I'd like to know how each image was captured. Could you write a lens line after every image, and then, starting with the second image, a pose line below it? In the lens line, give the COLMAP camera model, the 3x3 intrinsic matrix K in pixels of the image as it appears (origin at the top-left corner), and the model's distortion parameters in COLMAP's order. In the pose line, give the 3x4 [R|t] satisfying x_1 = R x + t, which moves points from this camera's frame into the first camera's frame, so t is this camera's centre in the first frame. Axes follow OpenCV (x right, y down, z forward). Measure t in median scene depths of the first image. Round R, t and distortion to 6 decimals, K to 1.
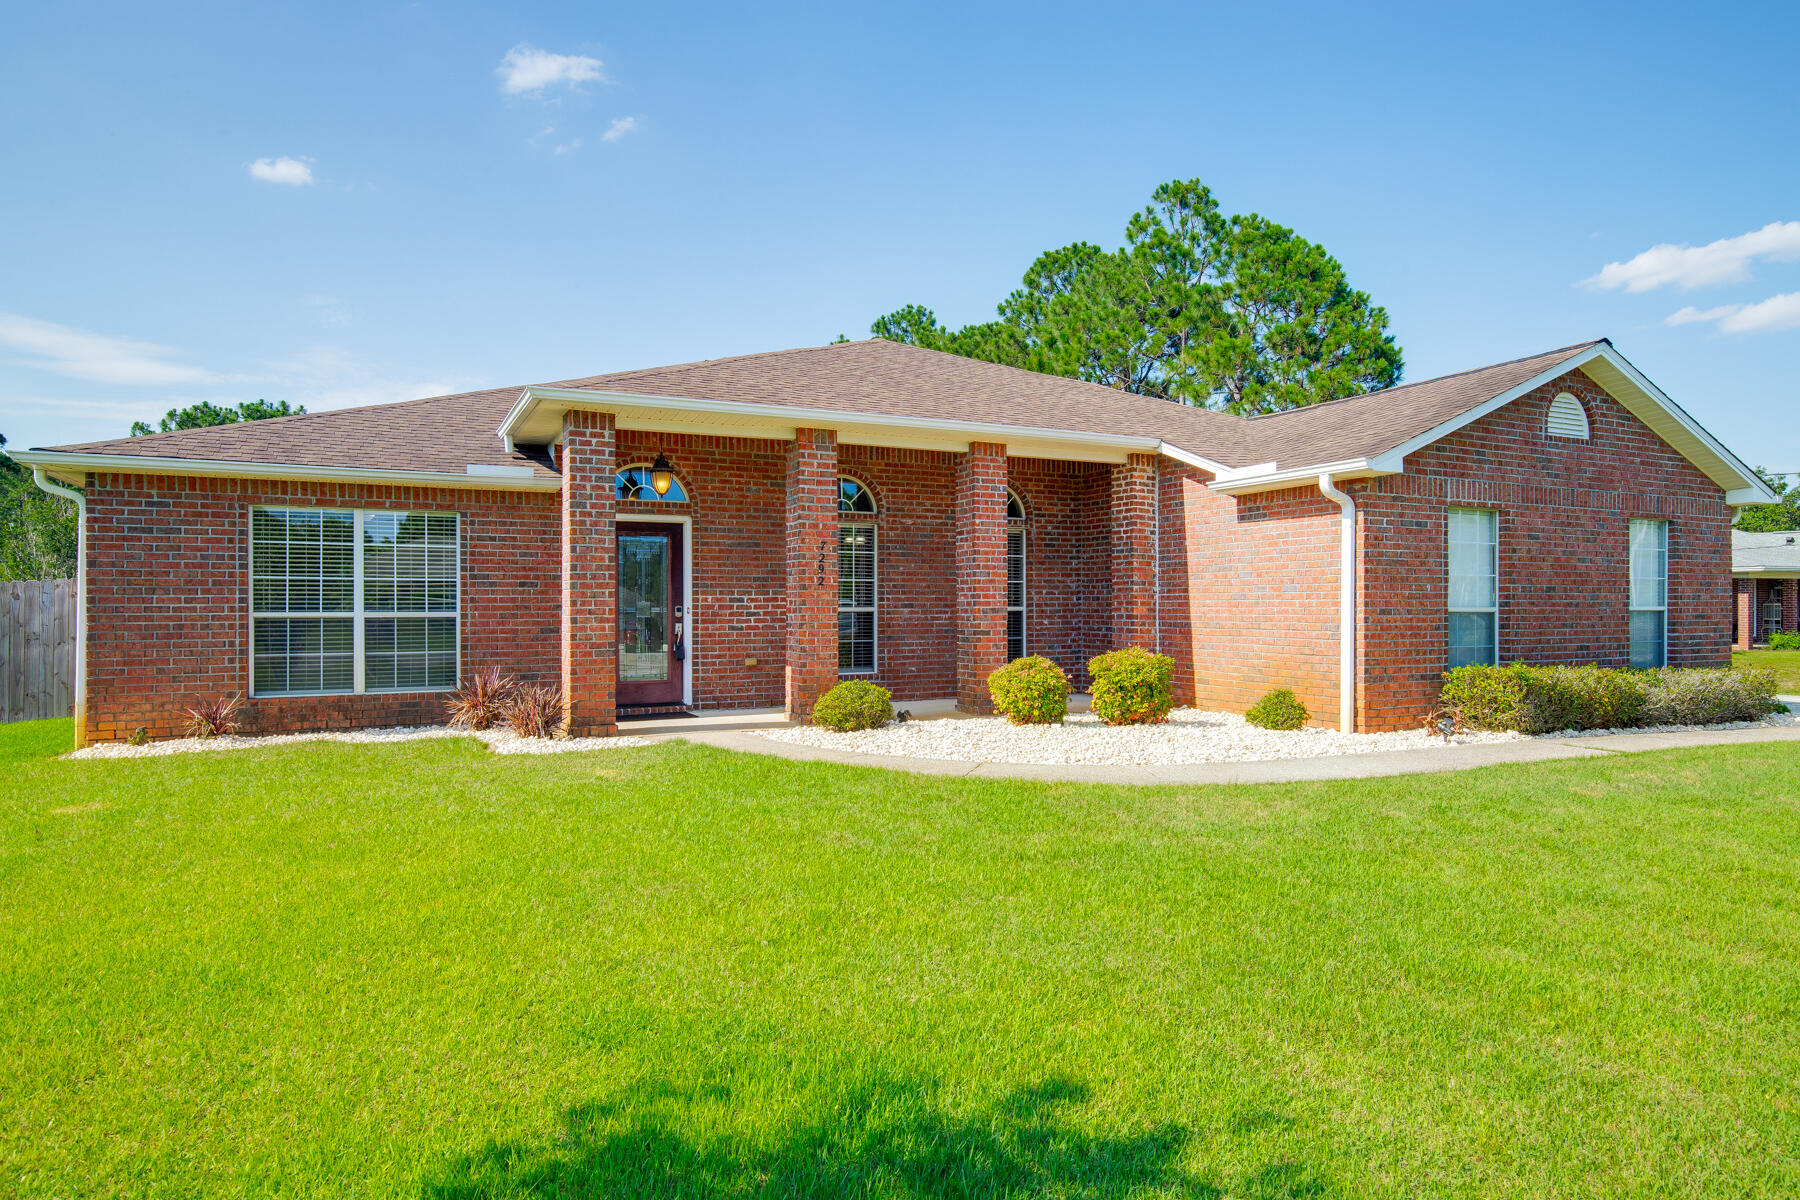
lens RADIAL K [[1013.7, 0, 900.0], [0, 1013.7, 600.0], [0, 0, 1]] dist [0.018347, 0.000570]
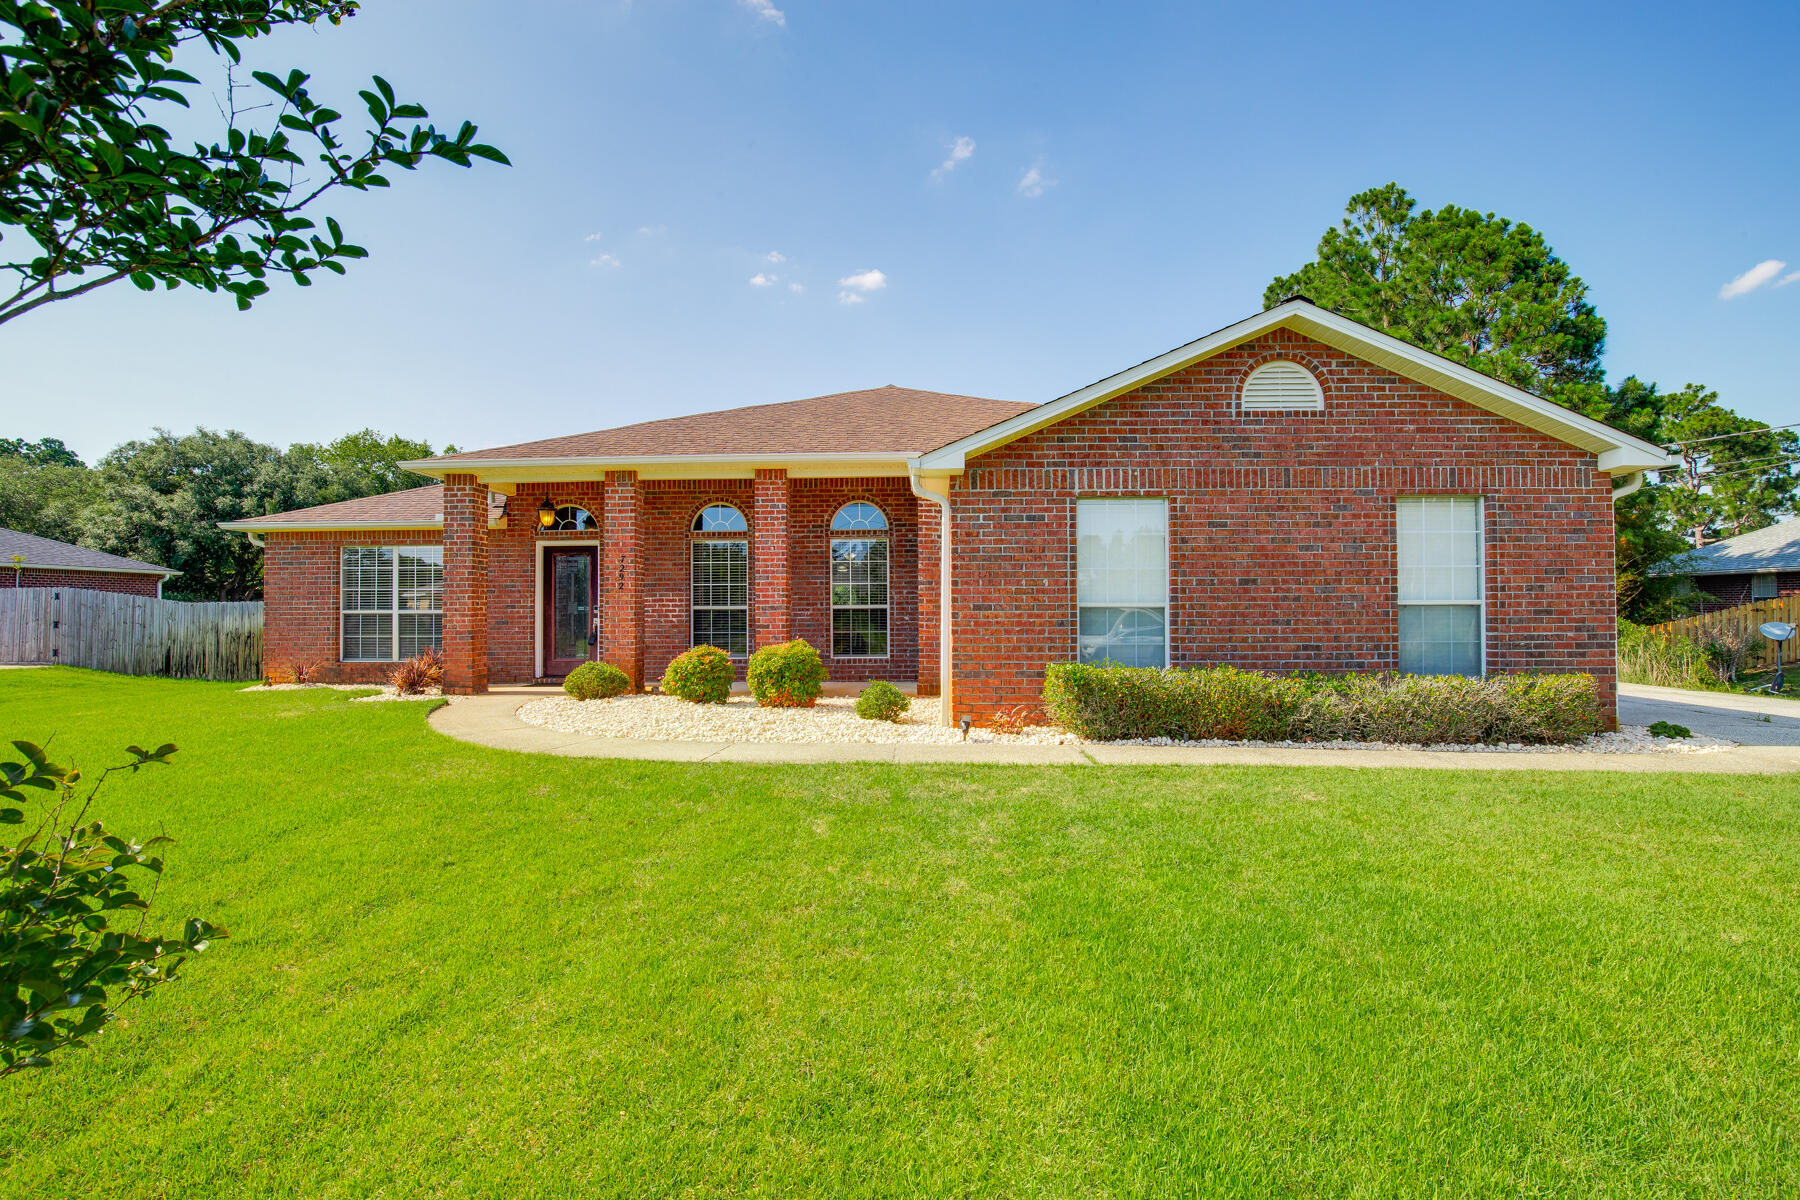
lens RADIAL K [[805.7, 0, 914.8], [0, 805.7, 595.5], [0, 0, 1]] dist [-0.020470, 0.000132]
pose [[0.887250, -0.011101, -0.461155, 0.705280], [0.007683, 0.999927, -0.009290, 0.005994], [0.461224, 0.004700, 0.887271, 0.239317]]
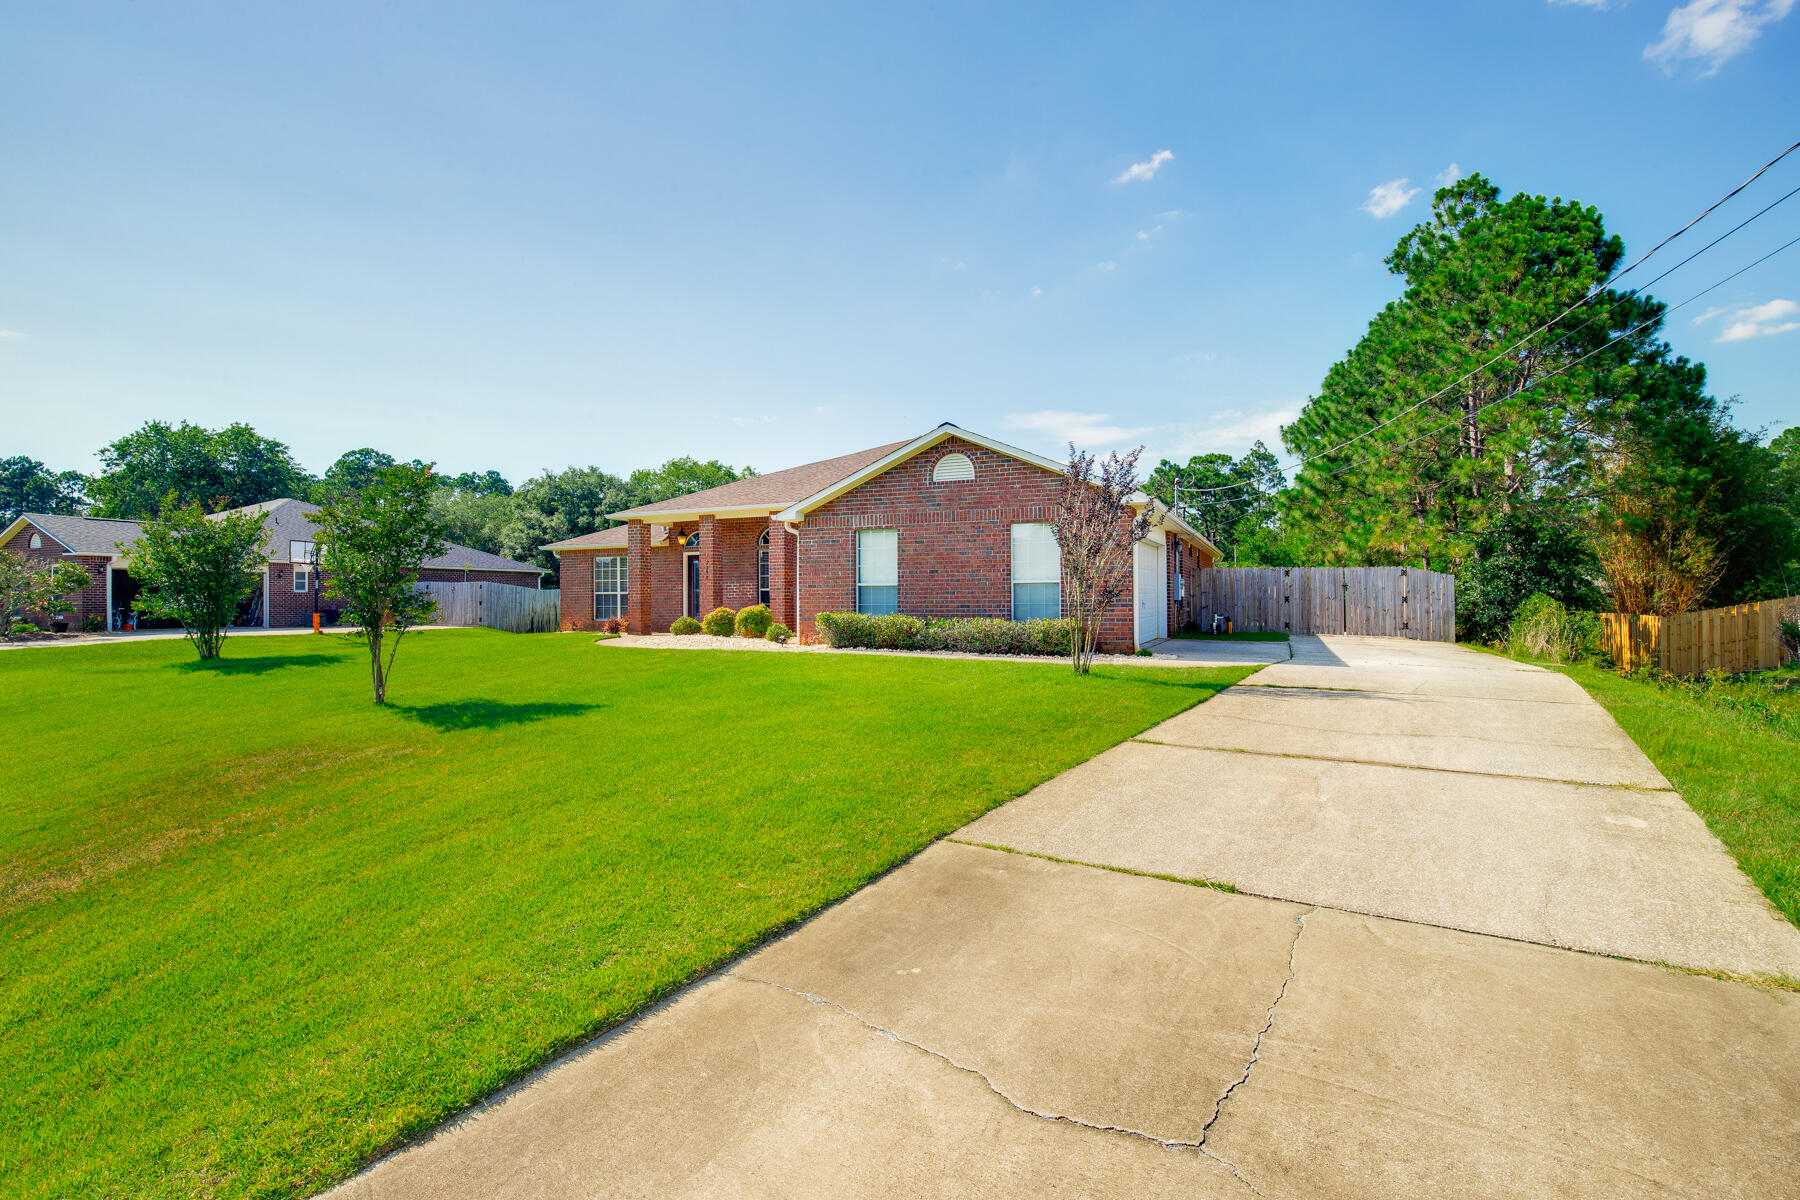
lens RADIAL K [[838.2, 0, 934.3], [0, 838.2, 595.0], [0, 0, 1]] dist [-0.003452, -0.000064]
pose [[0.672348, -0.008175, -0.740190, 1.684096], [0.011274, 0.999936, -0.000802, 0.029678], [0.740149, -0.007805, 0.672398, 0.054655]]
